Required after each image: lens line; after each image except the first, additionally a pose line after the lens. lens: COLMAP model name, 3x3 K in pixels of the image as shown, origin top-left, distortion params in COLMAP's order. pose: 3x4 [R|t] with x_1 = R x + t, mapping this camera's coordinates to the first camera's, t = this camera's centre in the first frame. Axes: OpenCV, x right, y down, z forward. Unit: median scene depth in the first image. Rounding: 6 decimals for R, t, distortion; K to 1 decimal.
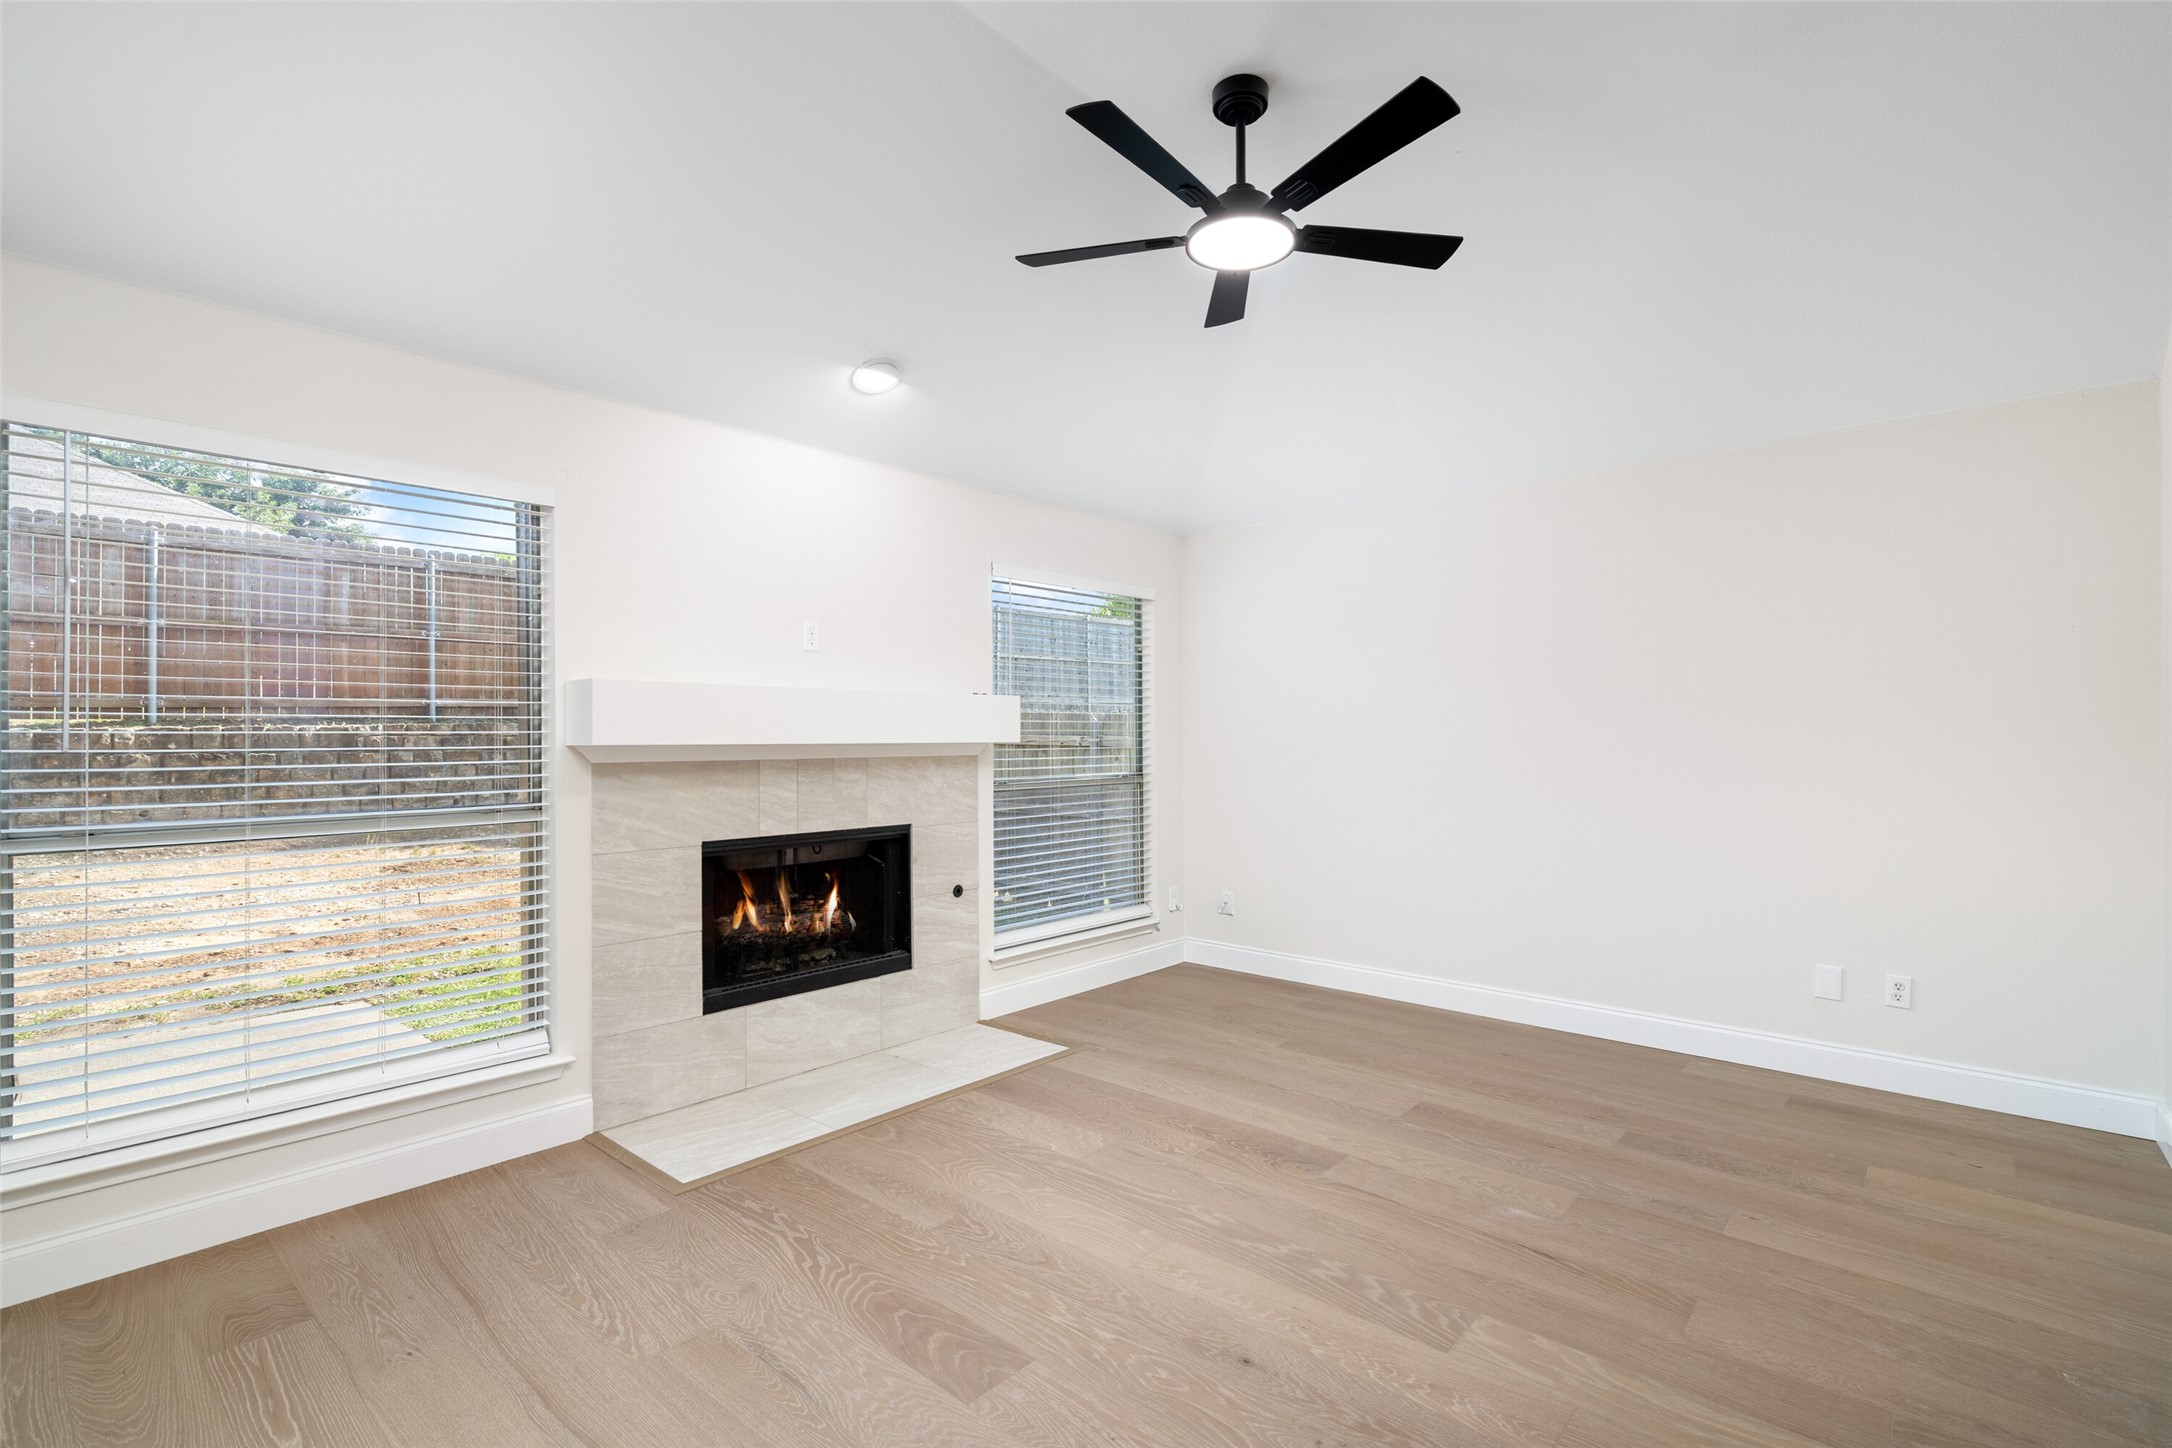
lens RADIAL K [[996.1, 0, 1107.4], [0, 996.1, 733.2], [0, 0, 1]] dist [-0.005926, 0.002564]
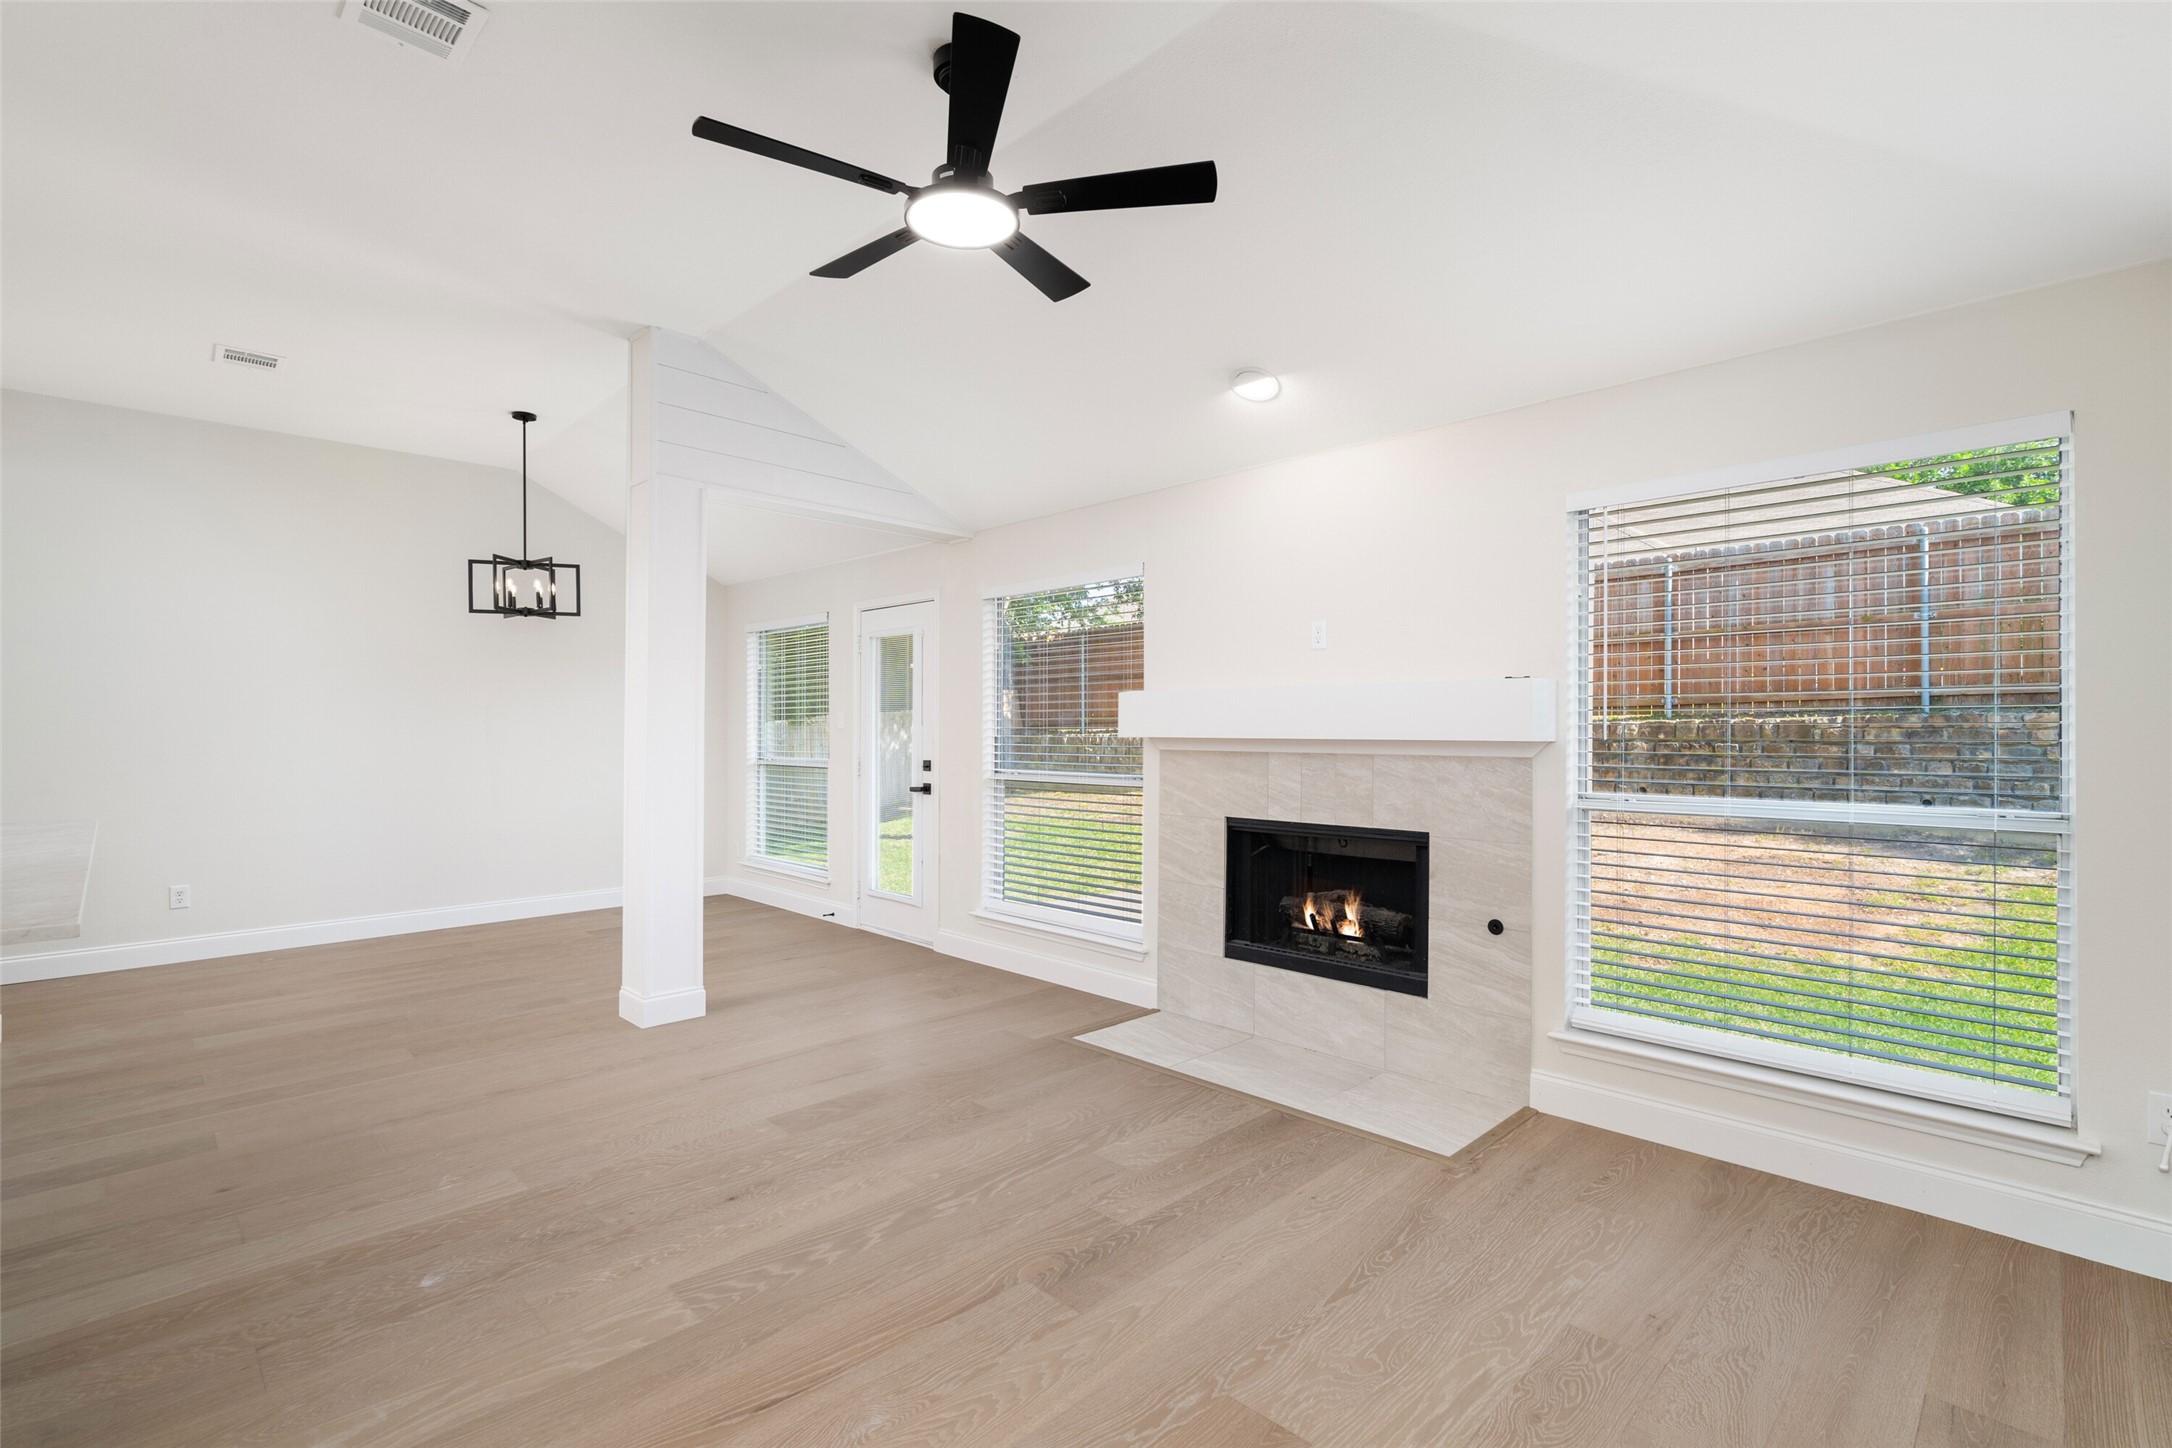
lens RADIAL K [[996.1, 0, 1076.2], [0, 996.1, 728.7], [0, 0, 1]] dist [-0.005926, 0.002564]
pose [[-0.083415, 0.001999, -0.996513, 0.811750], [0.001717, 0.999997, 0.001862, -0.002481], [0.996513, -0.001556, -0.083418, 0.890338]]
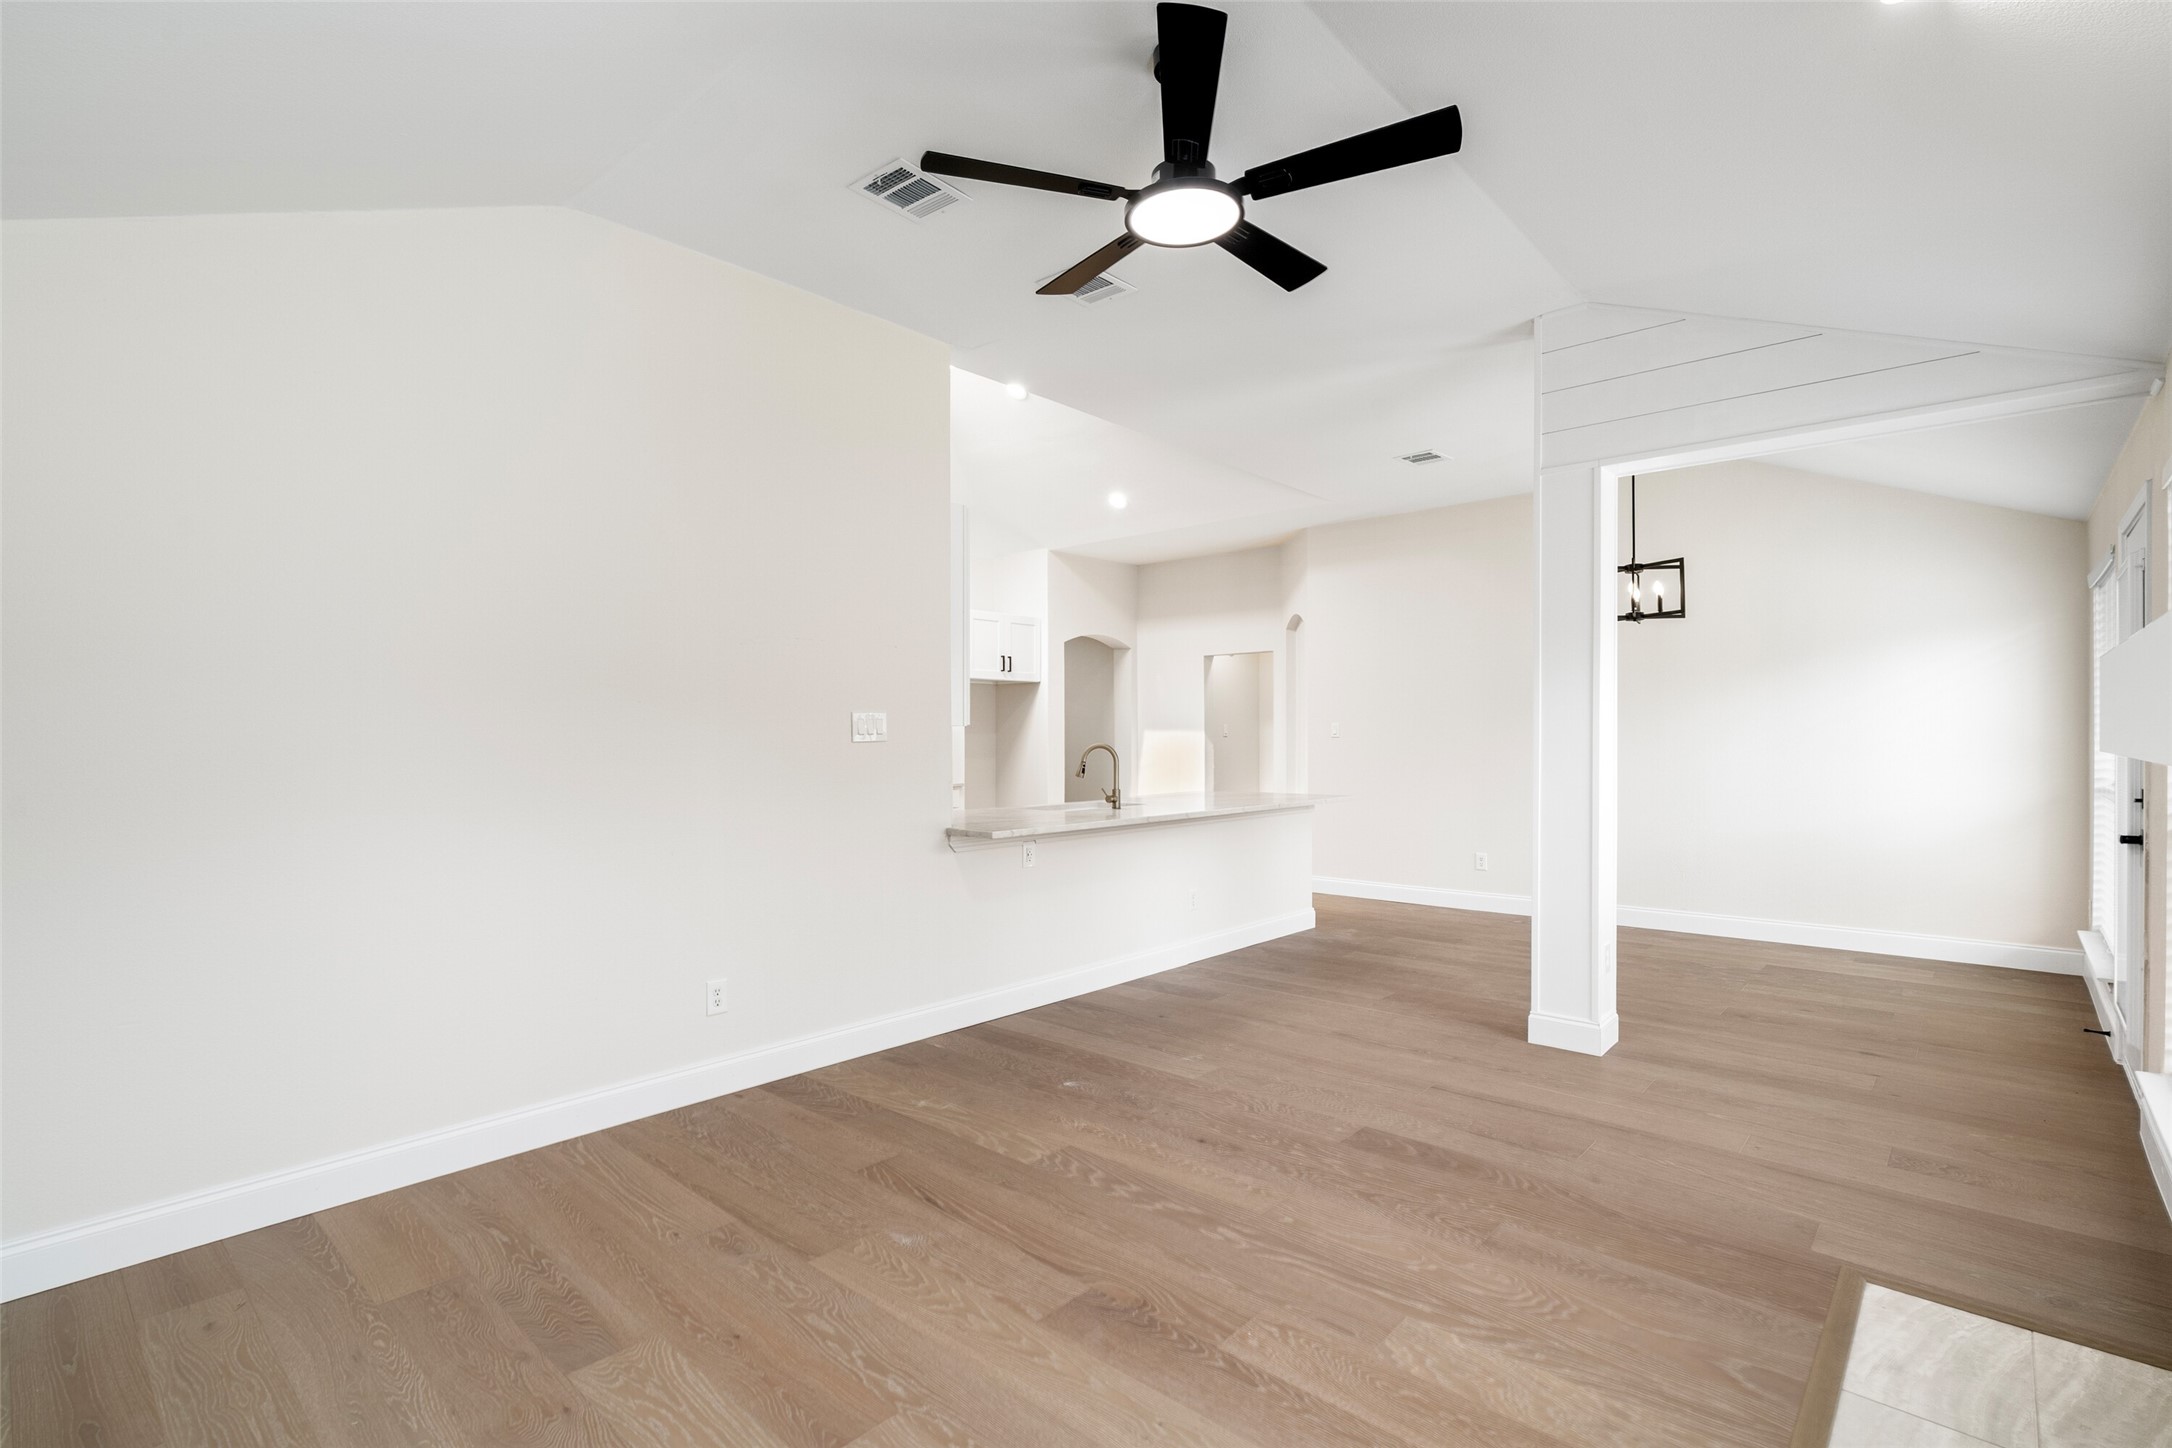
lens RADIAL K [[996.1, 0, 1079.5], [0, 996.1, 736.8], [0, 0, 1]] dist [-0.005926, 0.002564]
pose [[-0.999389, 0.008020, 0.034025, 0.154255], [0.007931, 0.999965, -0.002747, -0.001073], [-0.034046, -0.002475, -0.999417, 1.454485]]
